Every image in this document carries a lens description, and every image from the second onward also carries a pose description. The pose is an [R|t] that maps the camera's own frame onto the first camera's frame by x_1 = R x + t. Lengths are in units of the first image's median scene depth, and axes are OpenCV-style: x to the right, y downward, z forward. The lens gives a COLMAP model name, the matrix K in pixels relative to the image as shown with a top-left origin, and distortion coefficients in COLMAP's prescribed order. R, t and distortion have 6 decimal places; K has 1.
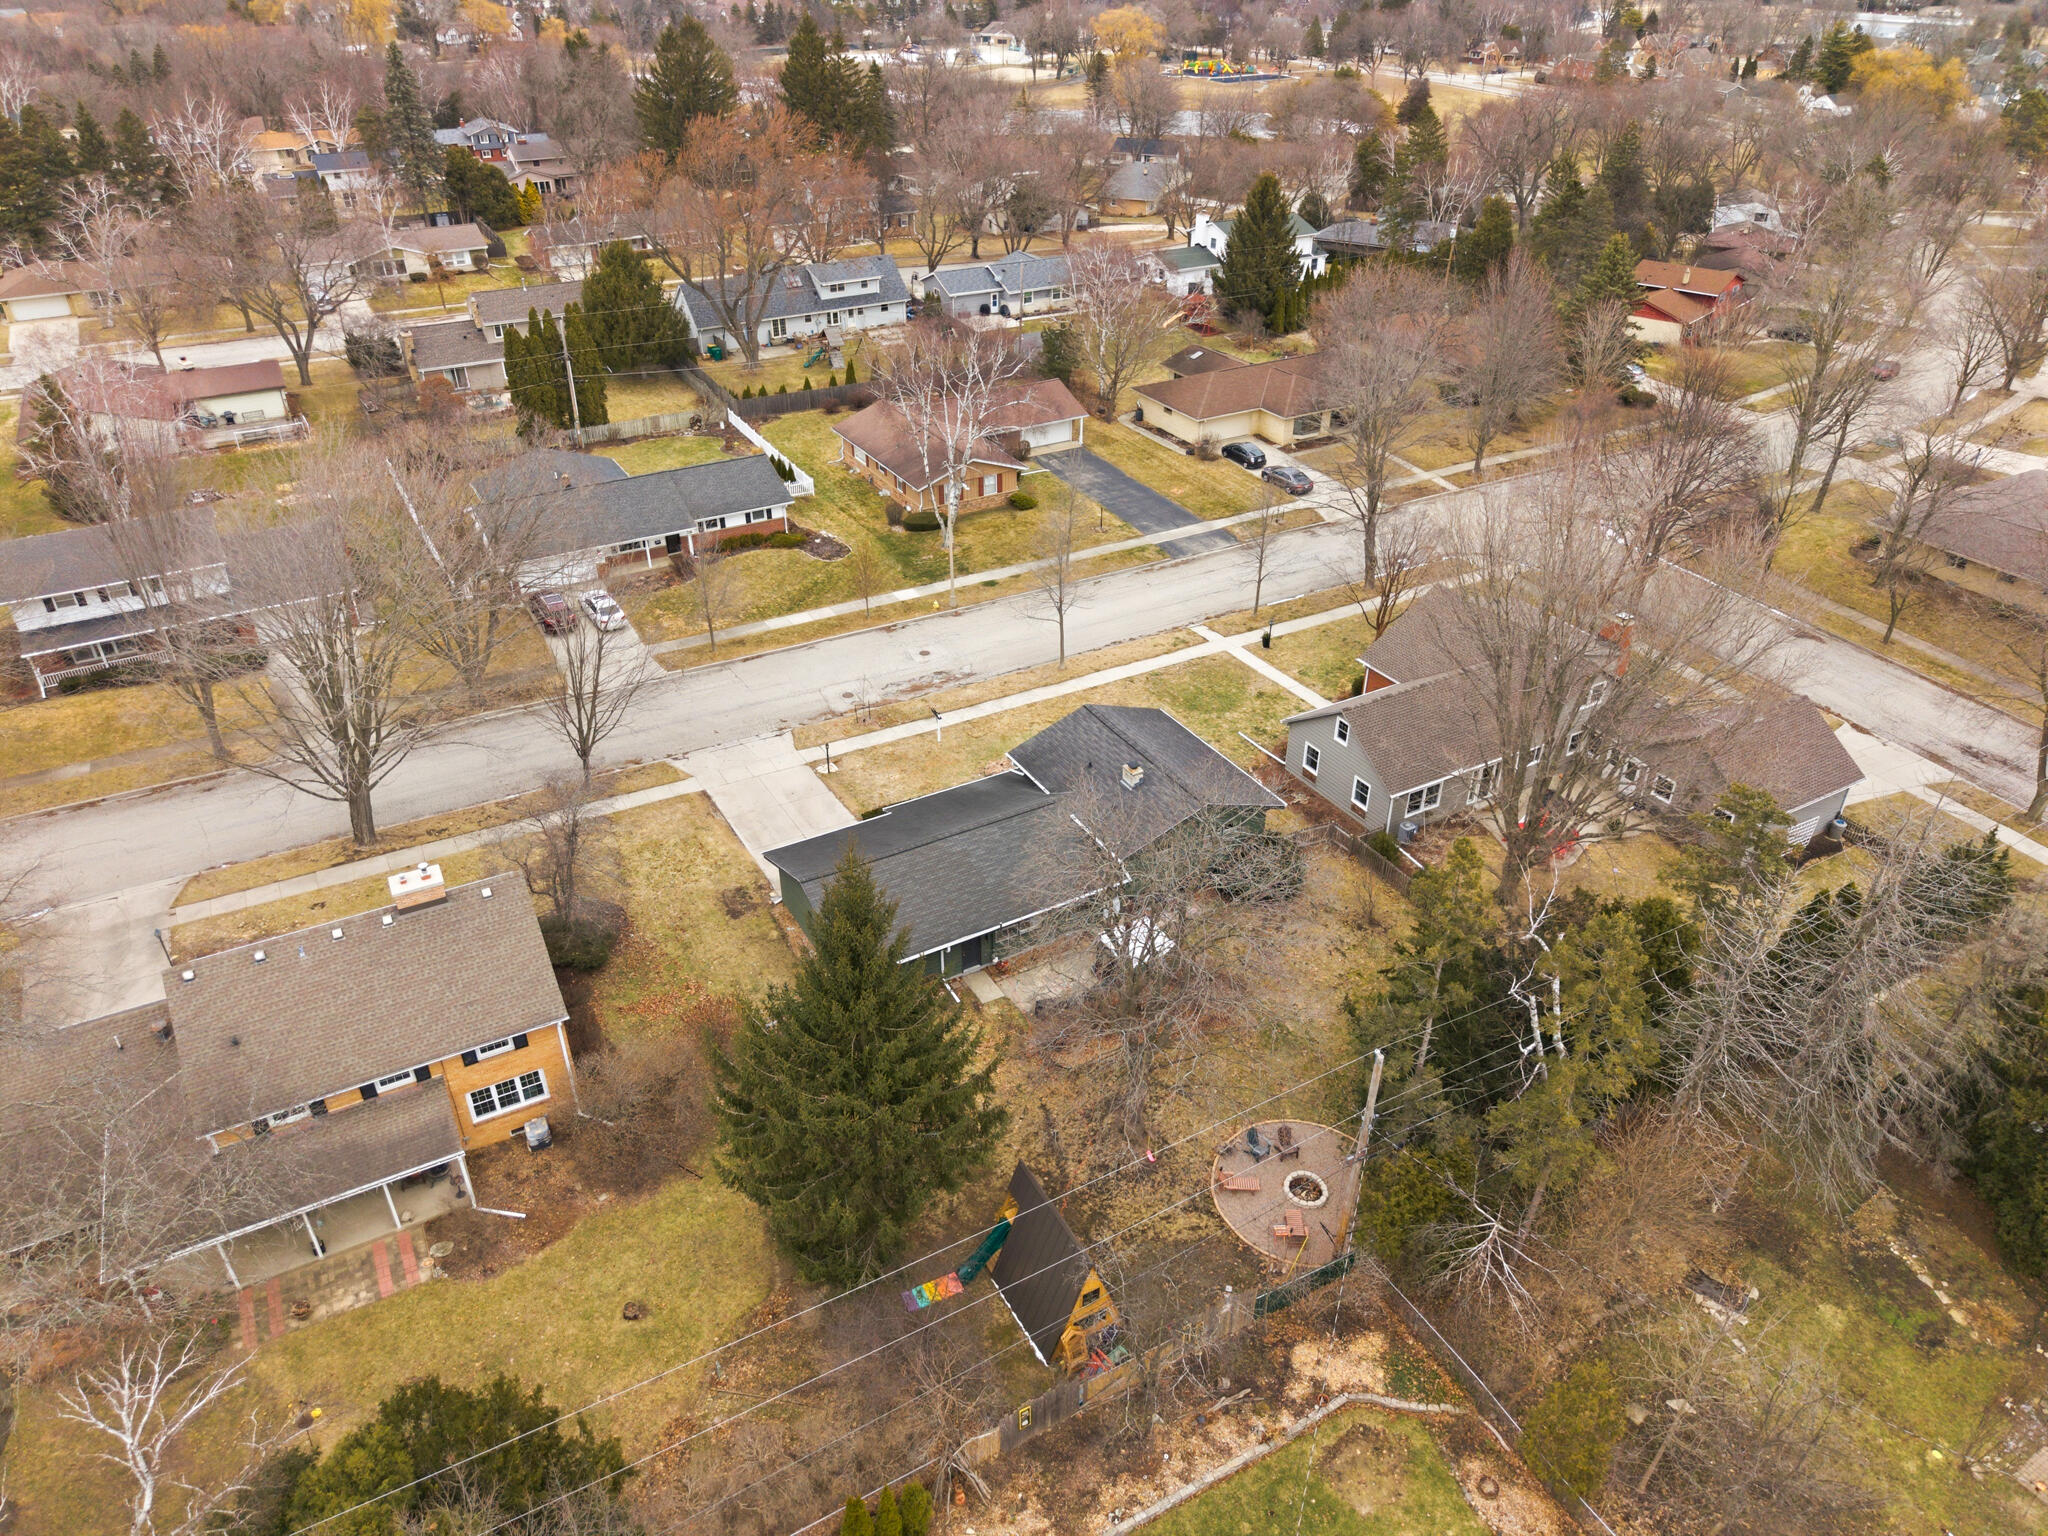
lens RADIAL K [[1377.0, 0, 1027.2], [0, 1377.0, 763.9], [0, 0, 1]] dist [0.005362, -0.015634]
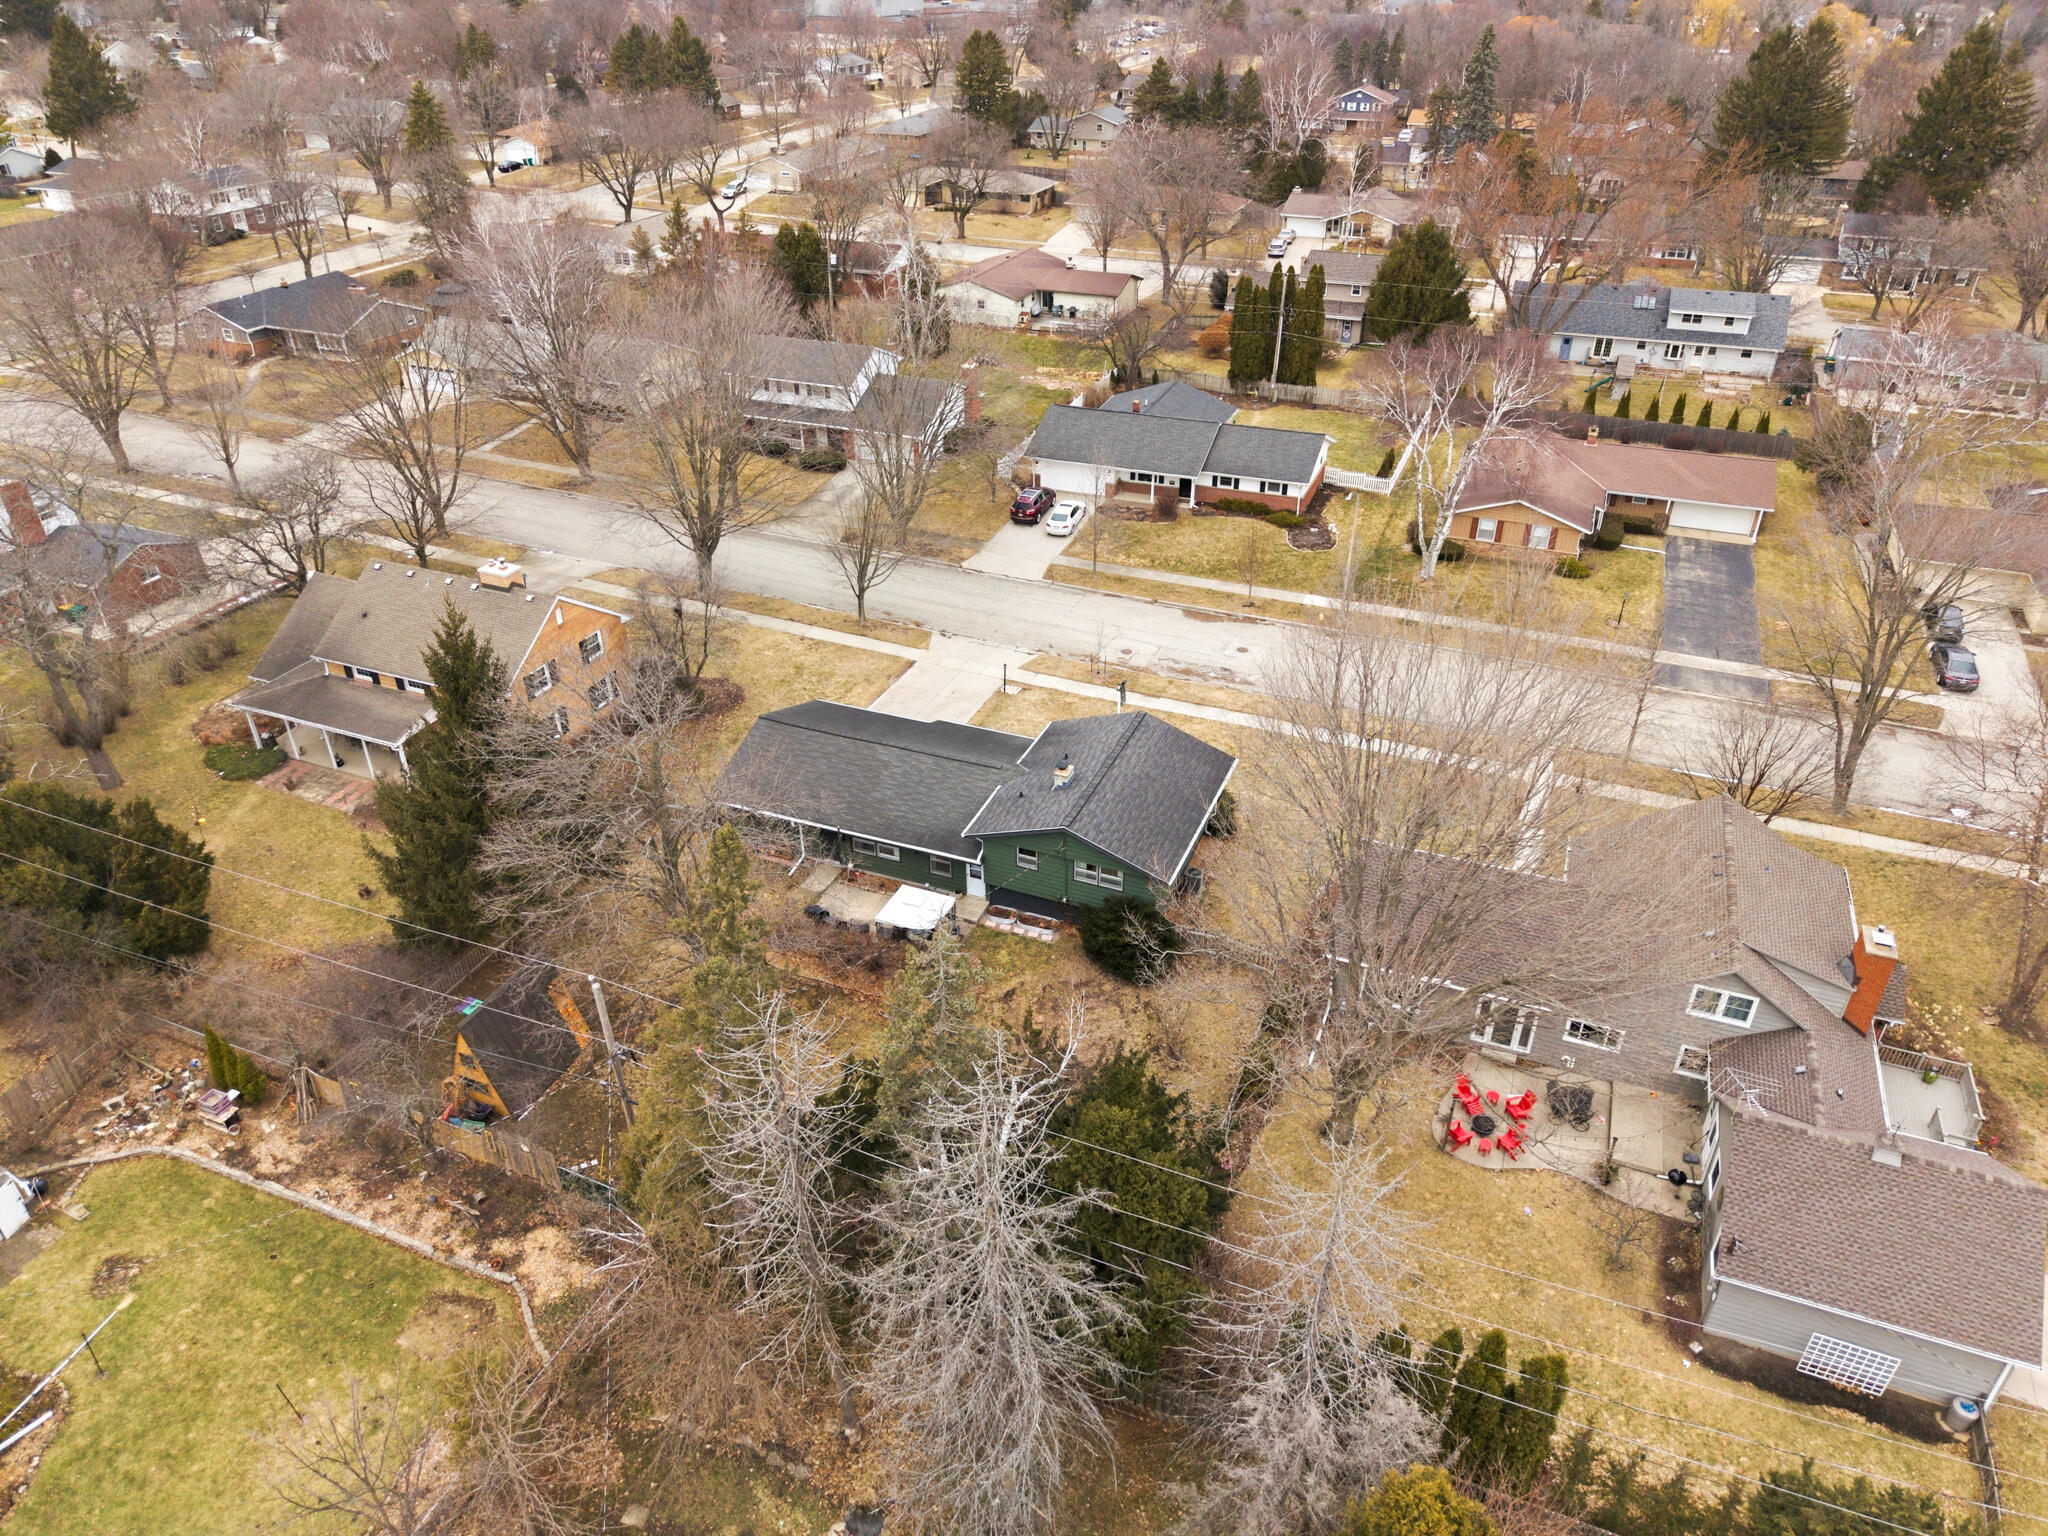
lens RADIAL K [[1377.0, 0, 1017.9], [0, 1377.0, 758.3], [0, 0, 1]] dist [0.005362, -0.015634]
pose [[0.620840, 0.402807, -0.672536, 0.440685], [-0.408913, 0.898337, 0.160566, -0.090546], [0.668841, 0.175323, 0.722436, 0.197550]]
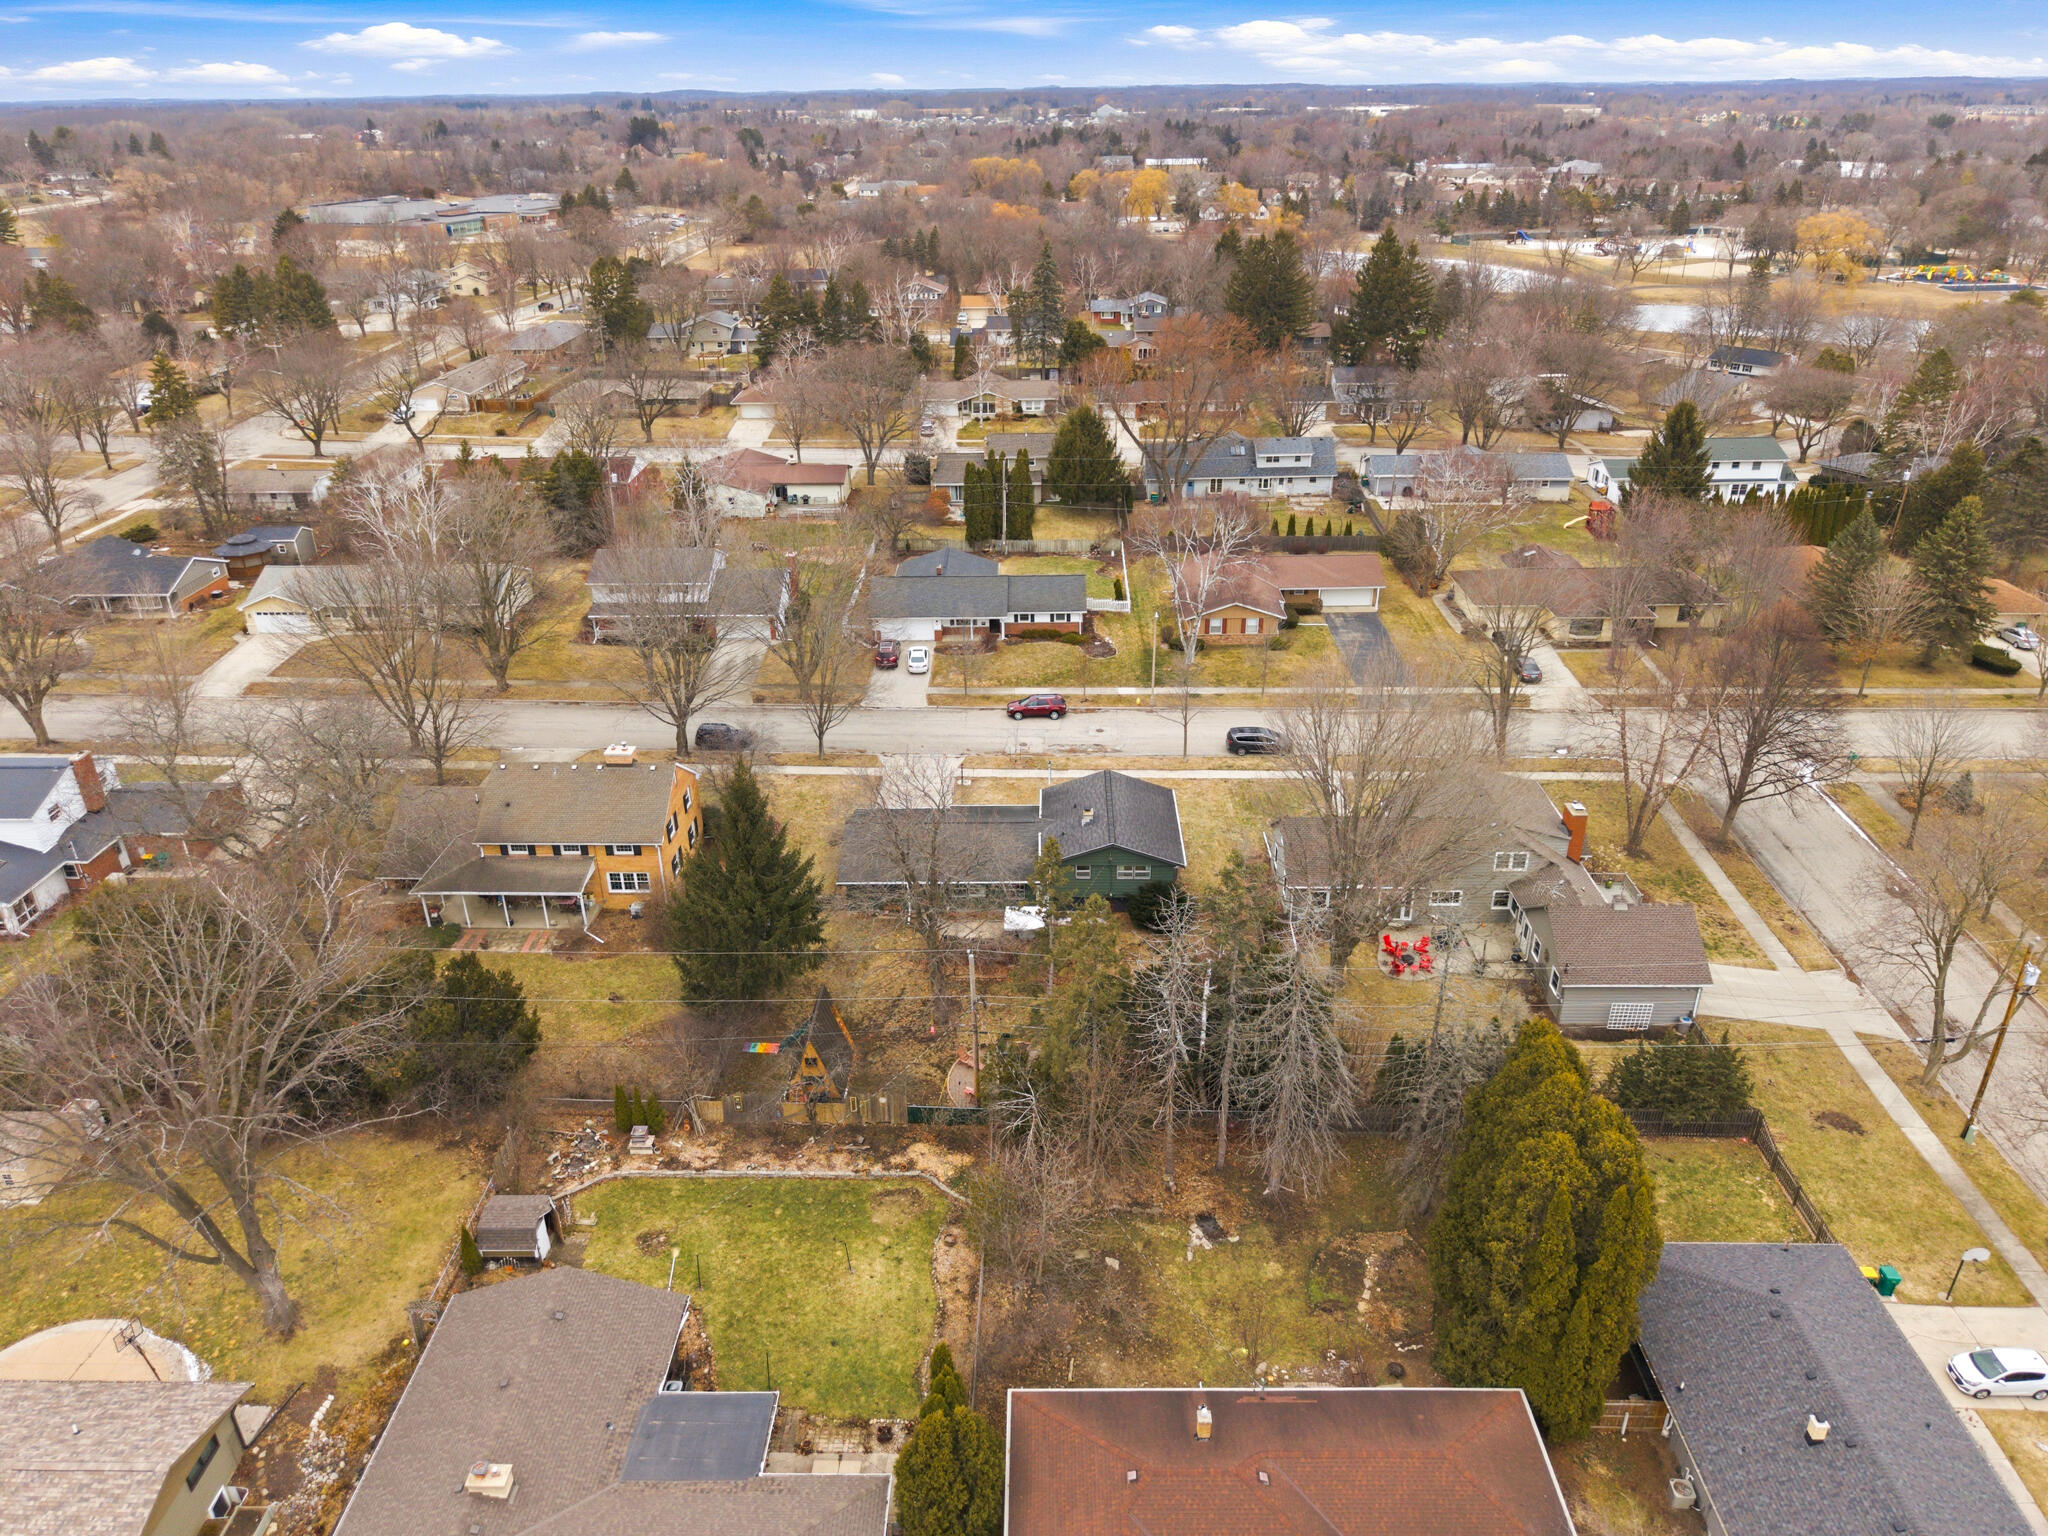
lens RADIAL K [[1377.0, 0, 1019.4], [0, 1377.0, 775.3], [0, 0, 1]] dist [0.005362, -0.015634]
pose [[0.860477, 0.214472, -0.462148, 0.425543], [-0.255891, 0.966300, -0.028009, 0.015705], [0.440566, 0.142361, 0.886360, -0.181285]]
